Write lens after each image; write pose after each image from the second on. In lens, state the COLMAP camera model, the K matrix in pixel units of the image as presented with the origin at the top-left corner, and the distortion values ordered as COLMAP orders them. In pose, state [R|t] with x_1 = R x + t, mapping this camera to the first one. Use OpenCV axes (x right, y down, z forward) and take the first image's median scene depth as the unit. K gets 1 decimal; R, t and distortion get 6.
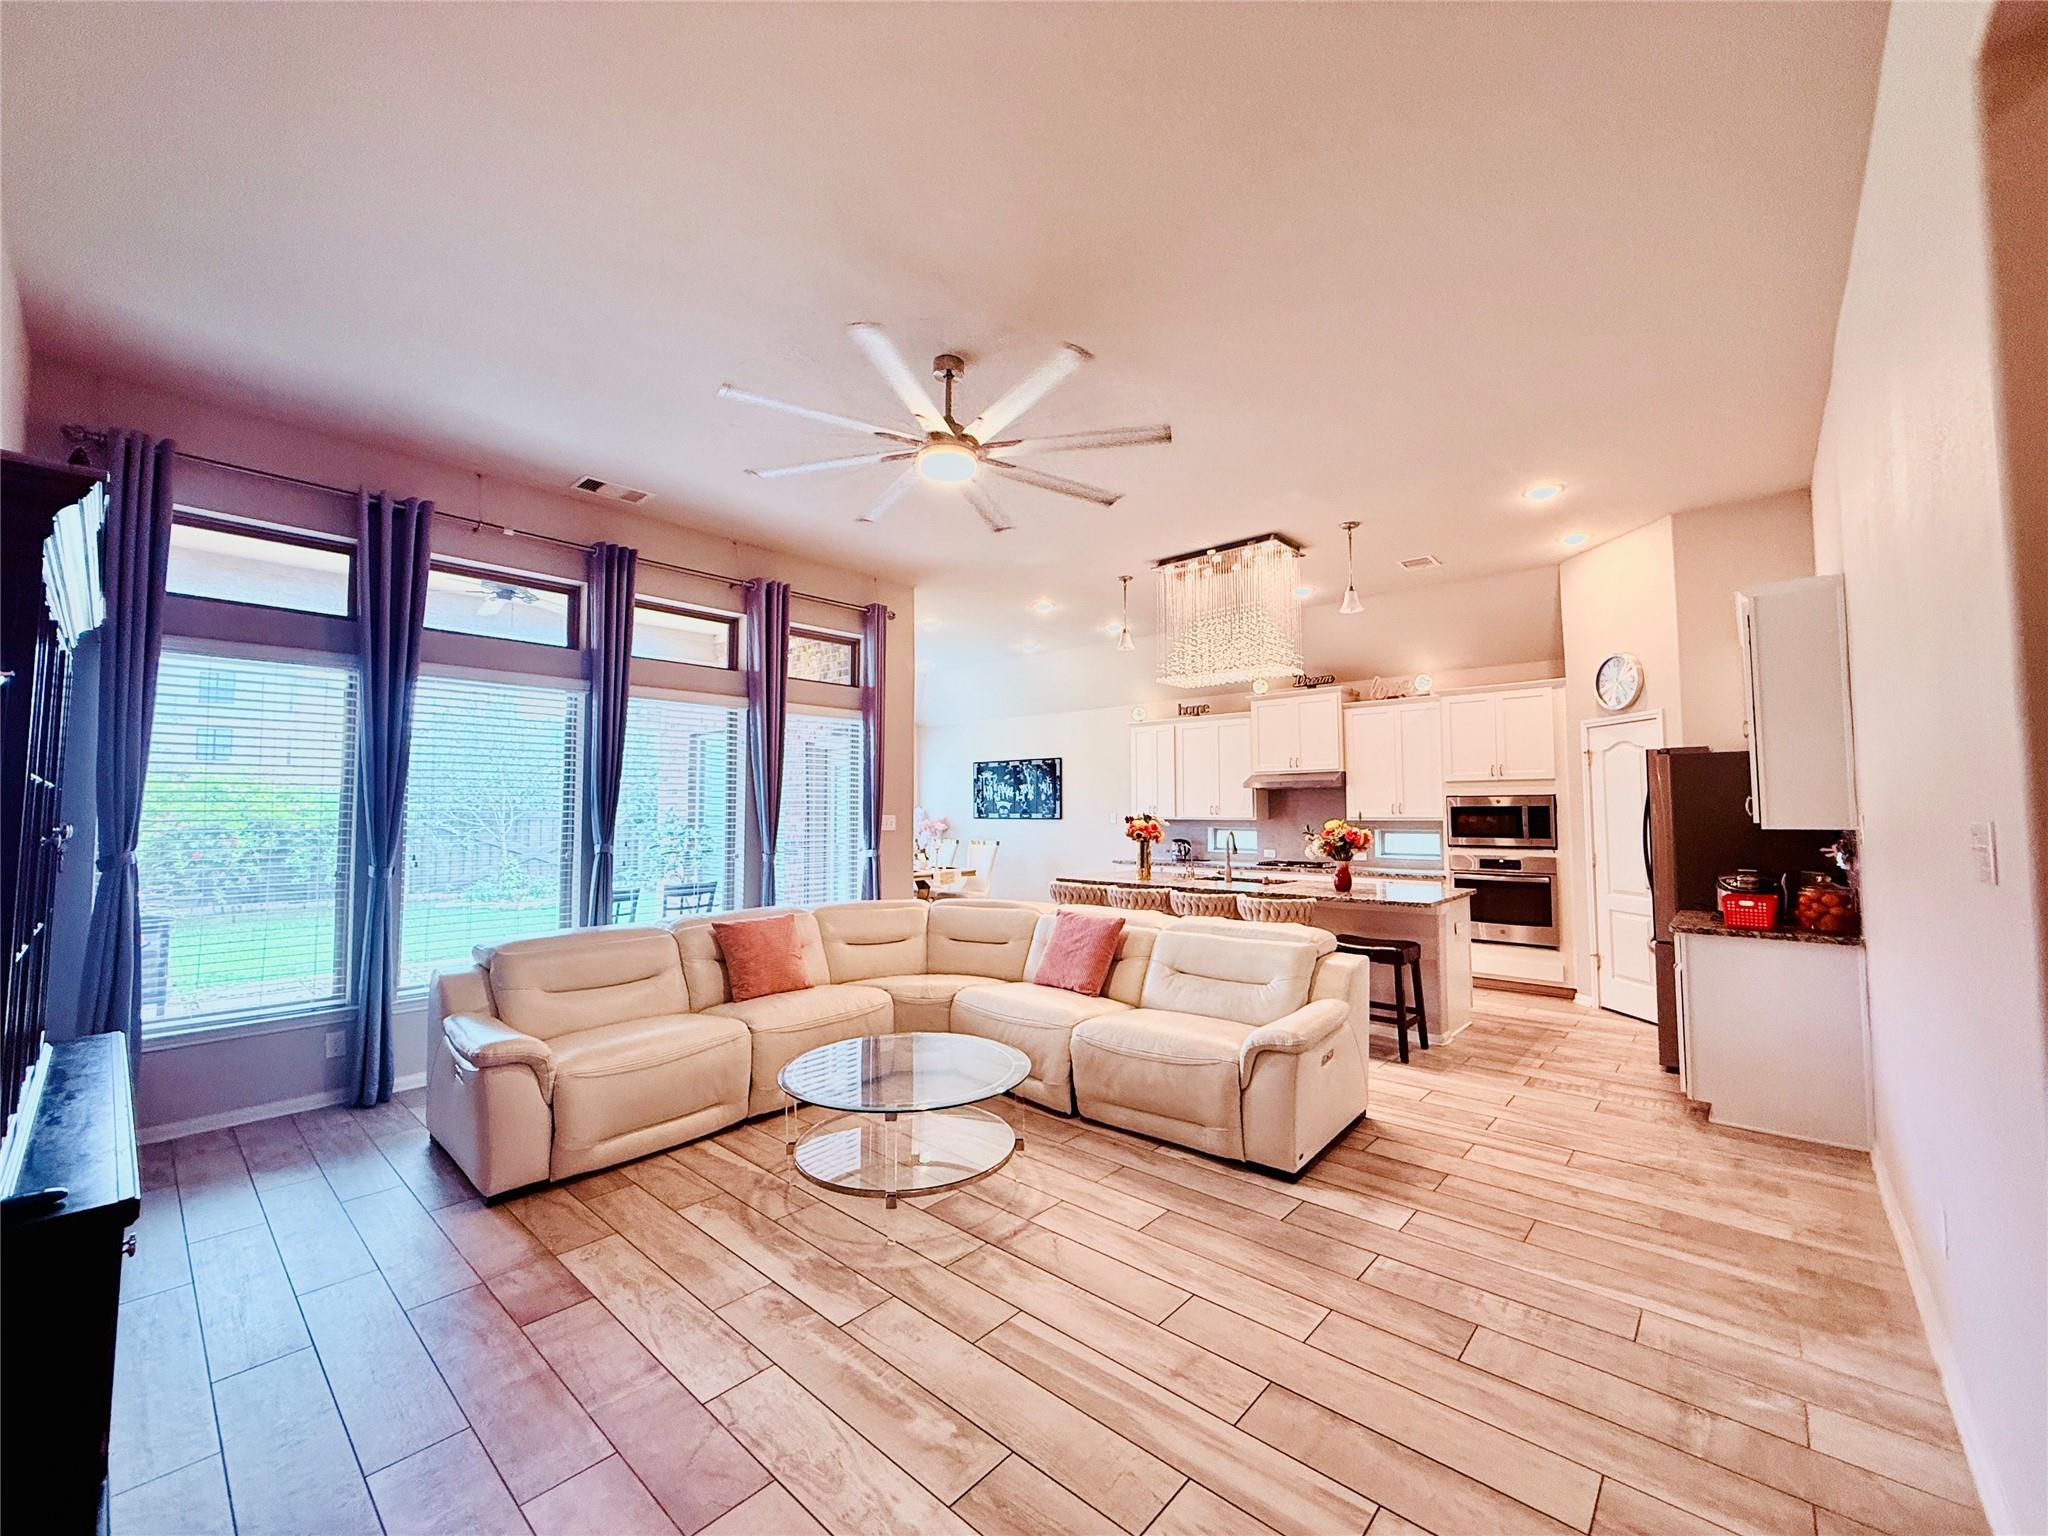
lens RADIAL K [[822.0, 0, 1017.8], [0, 822.0, 764.3], [0, 0, 1]] dist [0.001852, 0.000832]
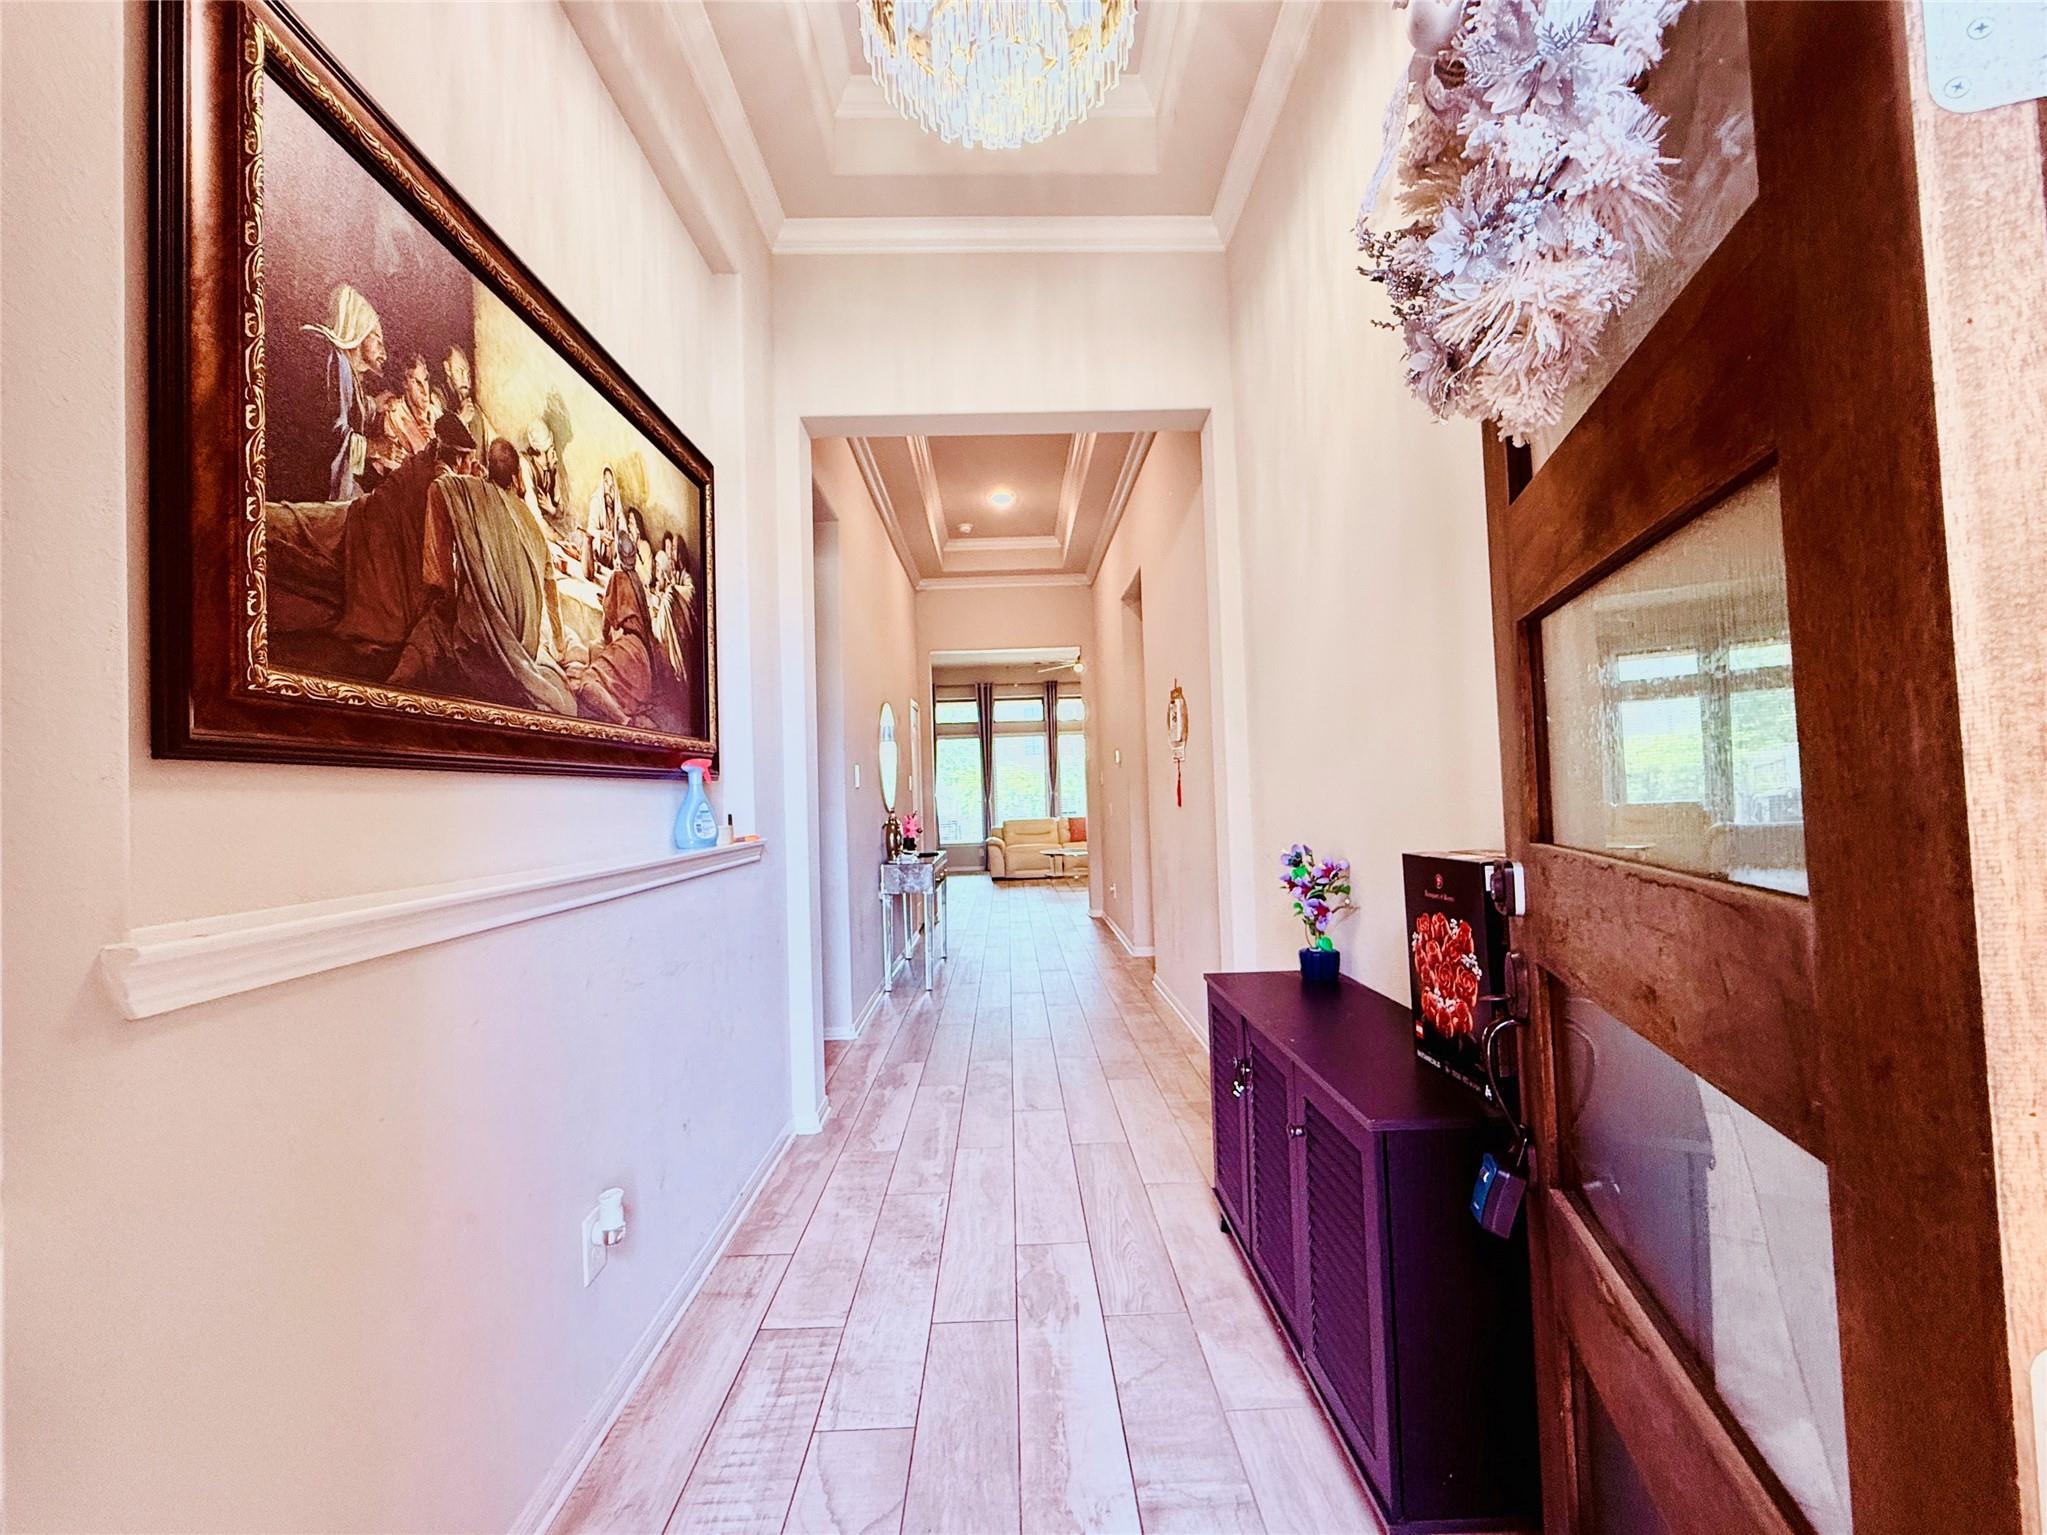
lens RADIAL K [[821.6, 0, 1023.2], [0, 821.6, 770.2], [0, 0, 1]] dist [0.001852, 0.000832]
pose [[0.684345, -0.049090, -0.727504, 1.519699], [0.075843, 0.997111, 0.004062, 0.007462], [0.725203, -0.057956, 0.686091, -1.011799]]
